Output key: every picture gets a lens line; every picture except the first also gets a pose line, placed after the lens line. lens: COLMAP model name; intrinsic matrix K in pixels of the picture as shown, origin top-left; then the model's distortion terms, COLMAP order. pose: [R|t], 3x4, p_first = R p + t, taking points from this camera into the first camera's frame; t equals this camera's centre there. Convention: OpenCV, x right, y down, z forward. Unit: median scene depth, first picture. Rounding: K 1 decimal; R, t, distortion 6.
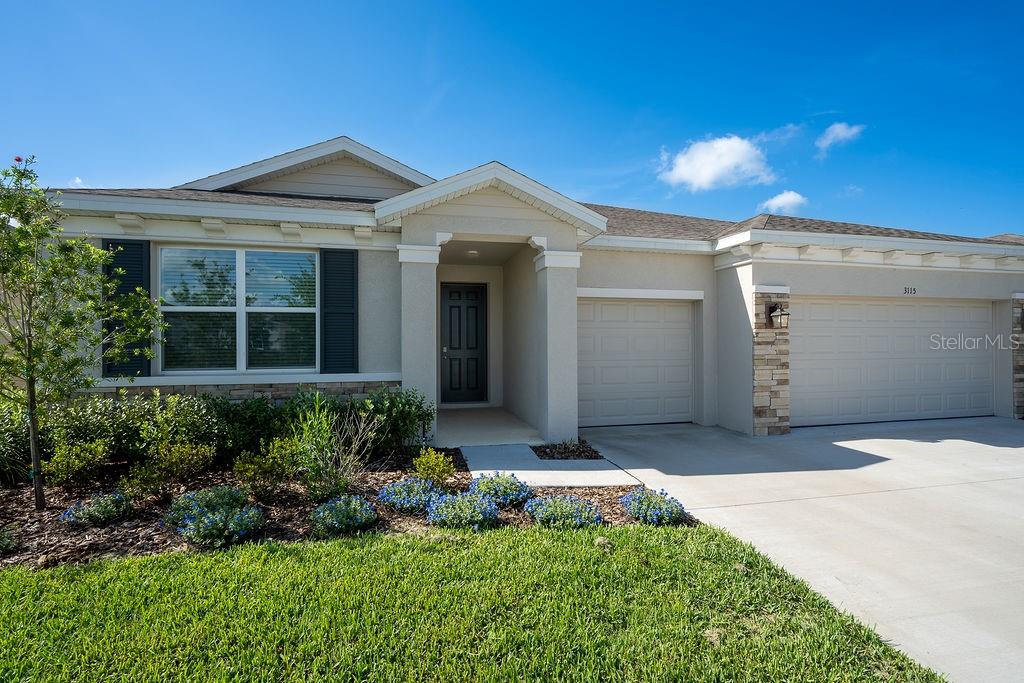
lens RADIAL K [[455.3, 0, 514.1], [0, 455.3, 344.7], [0, 0, 1]] dist [-0.002777, -0.000525]
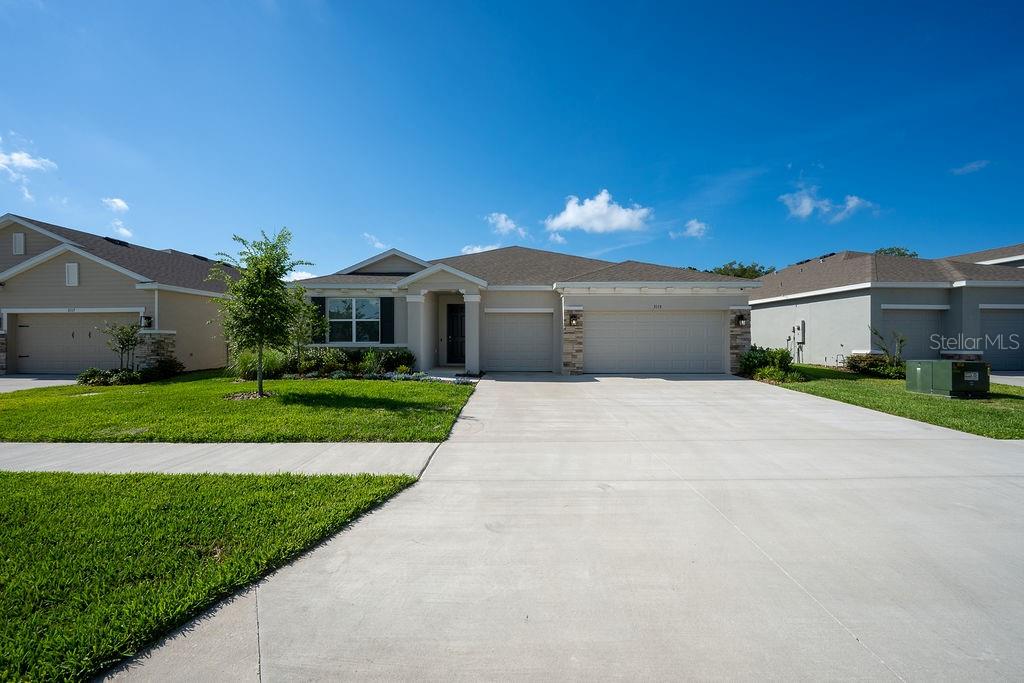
lens RADIAL K [[402.6, 0, 512.0], [0, 402.6, 341.5], [0, 0, 1]] dist [-0.000915, 0.000140]
pose [[0.972345, 0.004256, -0.233511, 0.756957], [-0.004024, 0.999991, 0.001469, 0.037100], [0.233516, -0.000489, 0.972353, -0.966230]]
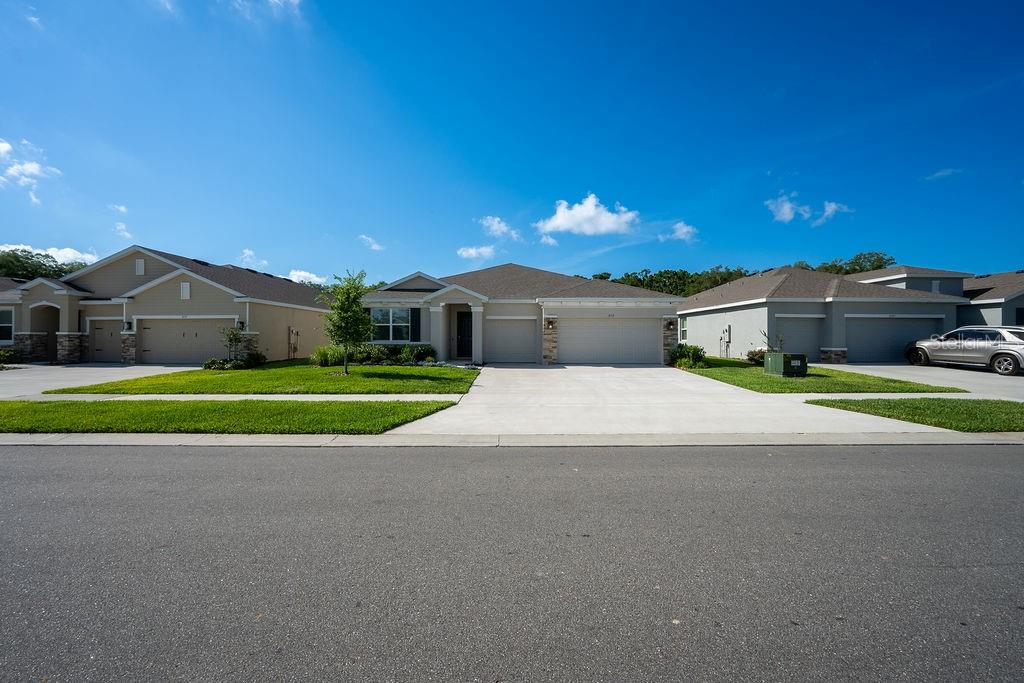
lens RADIAL K [[421.9, 0, 504.5], [0, 421.9, 339.8], [0, 0, 1]] dist [0.000018, 0.000038]
pose [[0.973046, 0.006289, -0.230526, 0.947781], [-0.006376, 0.999980, 0.000369, 0.034923], [0.230523, 0.001111, 0.973066, -1.844446]]
